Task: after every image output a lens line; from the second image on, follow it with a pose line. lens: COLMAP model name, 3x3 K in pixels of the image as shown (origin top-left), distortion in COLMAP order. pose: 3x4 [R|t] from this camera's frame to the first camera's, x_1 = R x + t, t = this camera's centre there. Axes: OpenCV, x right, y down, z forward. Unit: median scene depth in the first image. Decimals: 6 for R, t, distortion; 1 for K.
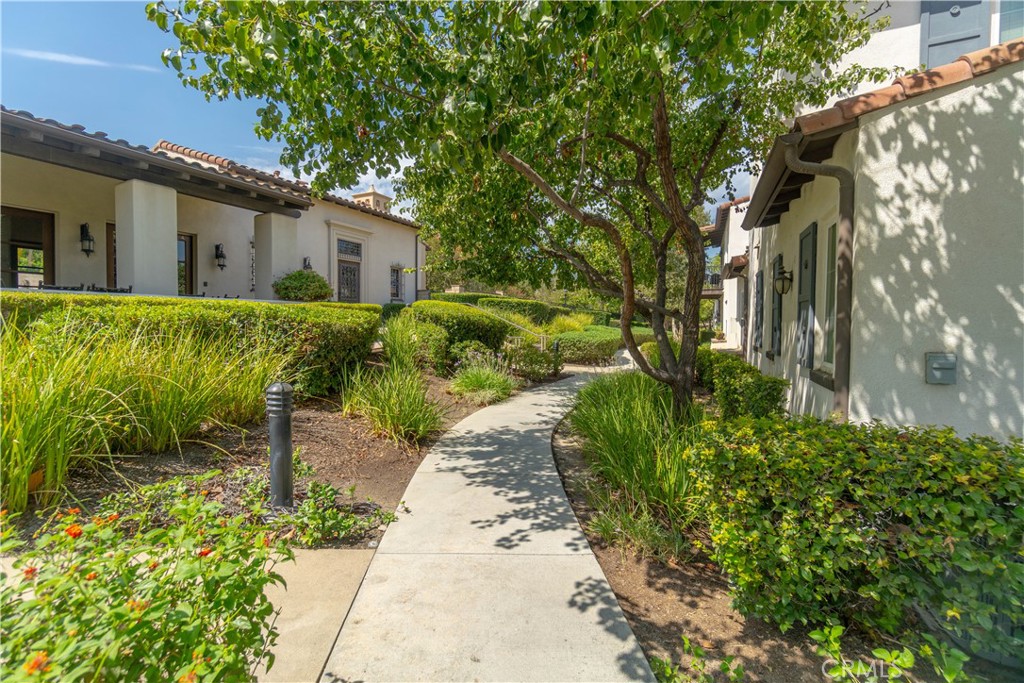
lens RADIAL K [[422.5, 0, 496.4], [0, 422.5, 333.4], [0, 0, 1]] dist [-0.000501, -0.000076]
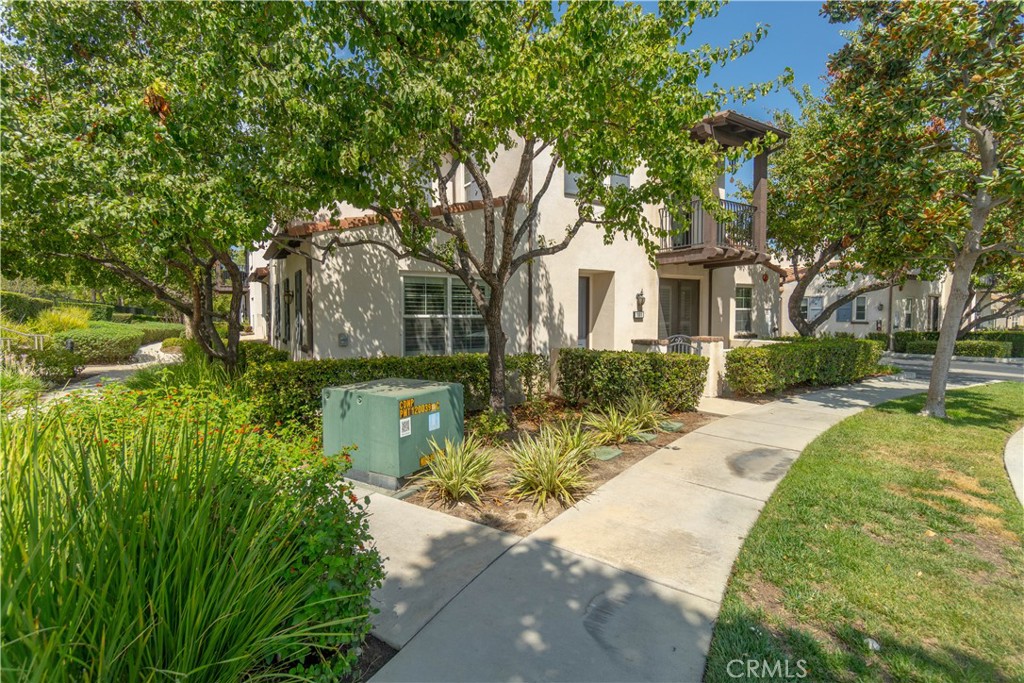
lens RADIAL K [[422.5, 0, 496.4], [0, 422.5, 333.4], [0, 0, 1]] dist [-0.000501, -0.000076]
pose [[0.521497, -0.039081, 0.852358, -0.425326], [0.024174, 0.999226, 0.031025, -0.007758], [-0.852911, 0.004426, 0.522038, -0.751770]]
